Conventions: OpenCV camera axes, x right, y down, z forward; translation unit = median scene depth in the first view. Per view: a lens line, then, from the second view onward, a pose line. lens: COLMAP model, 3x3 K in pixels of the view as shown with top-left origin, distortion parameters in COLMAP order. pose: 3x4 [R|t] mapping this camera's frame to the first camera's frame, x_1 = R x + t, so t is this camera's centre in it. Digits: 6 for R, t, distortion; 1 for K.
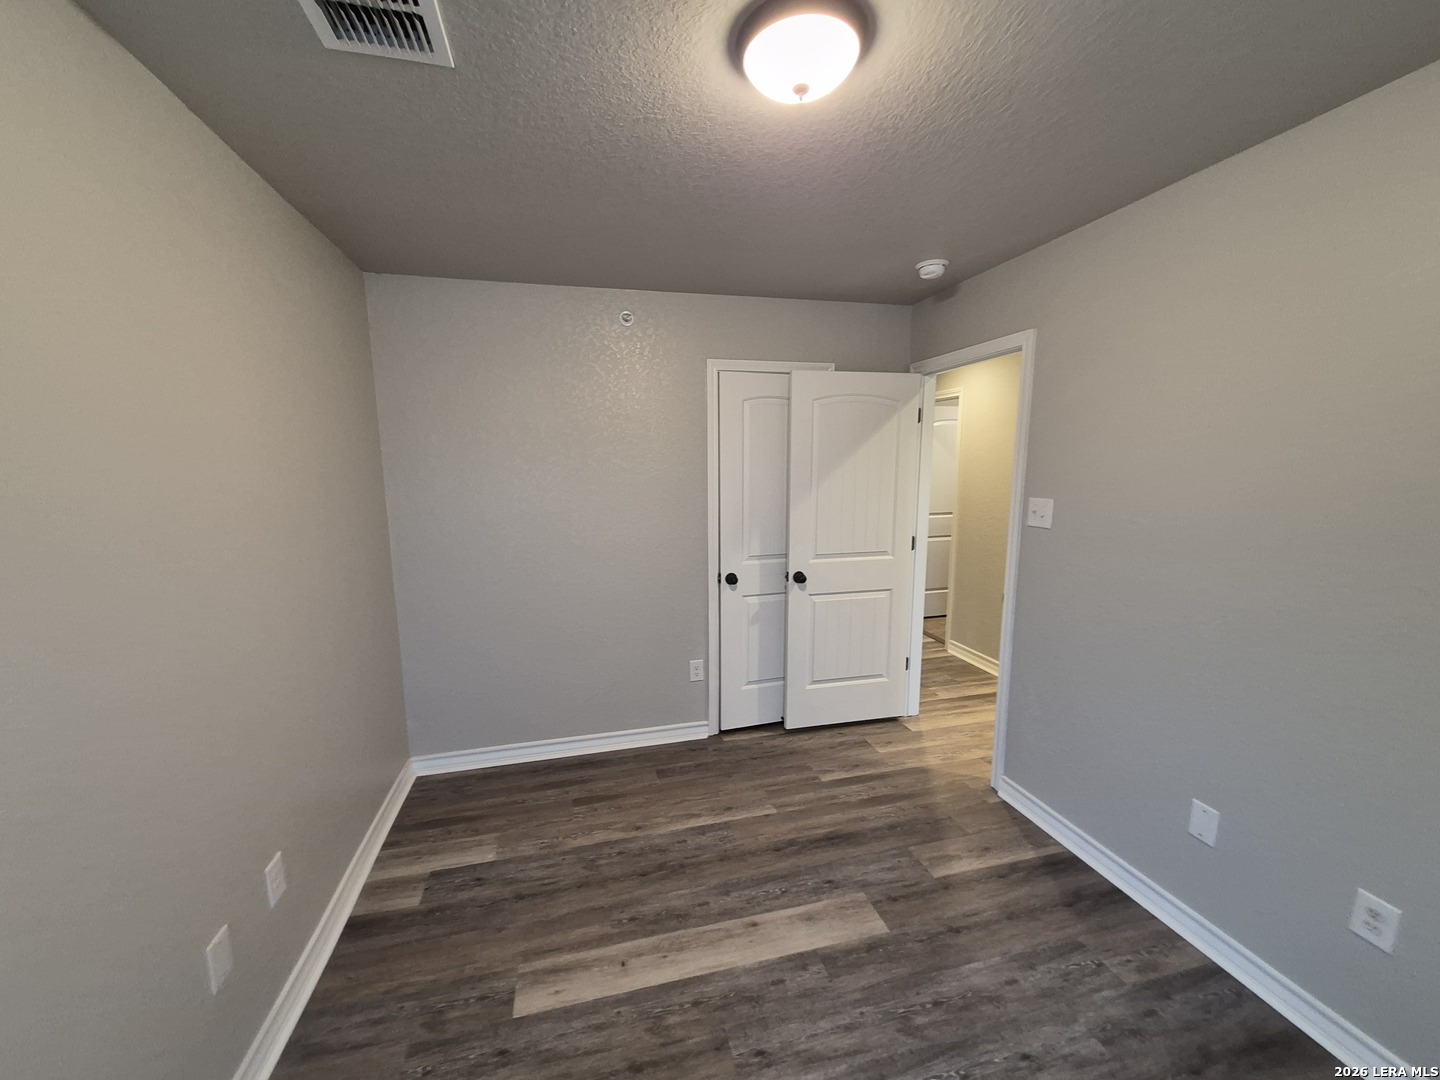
lens RADIAL K [[562.5, 0, 712.0], [0, 562.5, 539.3], [0, 0, 1]] dist [0.003021, -0.000209]
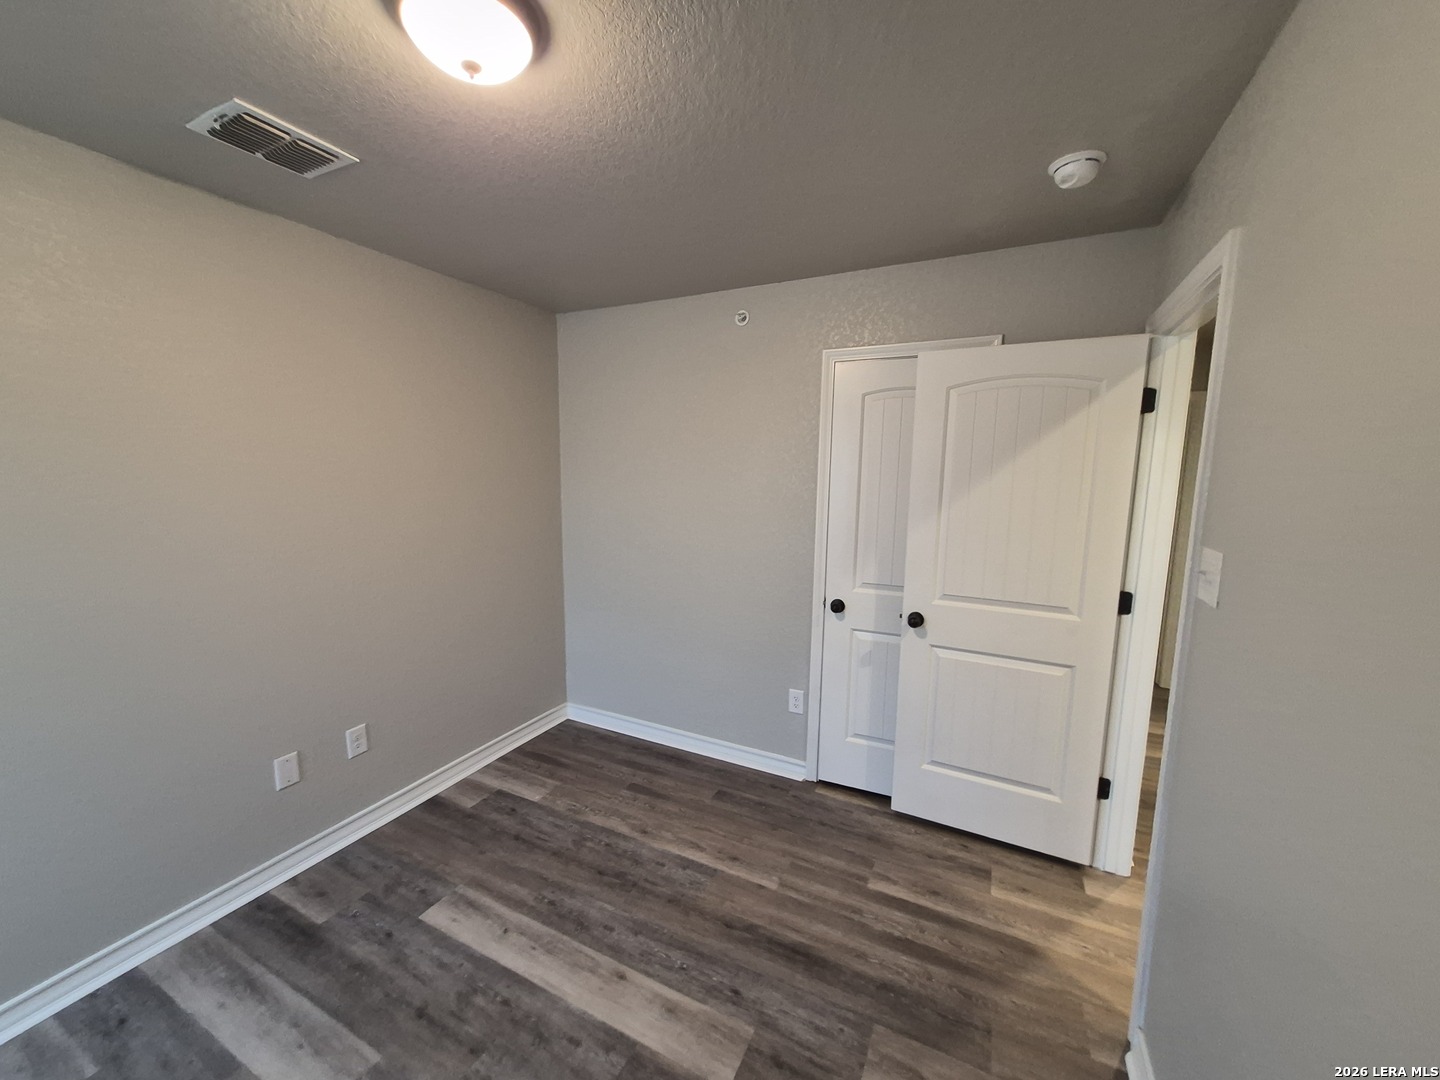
lens RADIAL K [[571.2, 0, 717.0], [0, 571.2, 533.4], [0, 0, 1]] dist [0.002412, -0.000181]
pose [[0.759662, 0.099668, -0.642635, 0.547958], [-0.112685, 0.993412, 0.020866, -0.043426], [0.640480, 0.056564, 0.765889, 0.276814]]
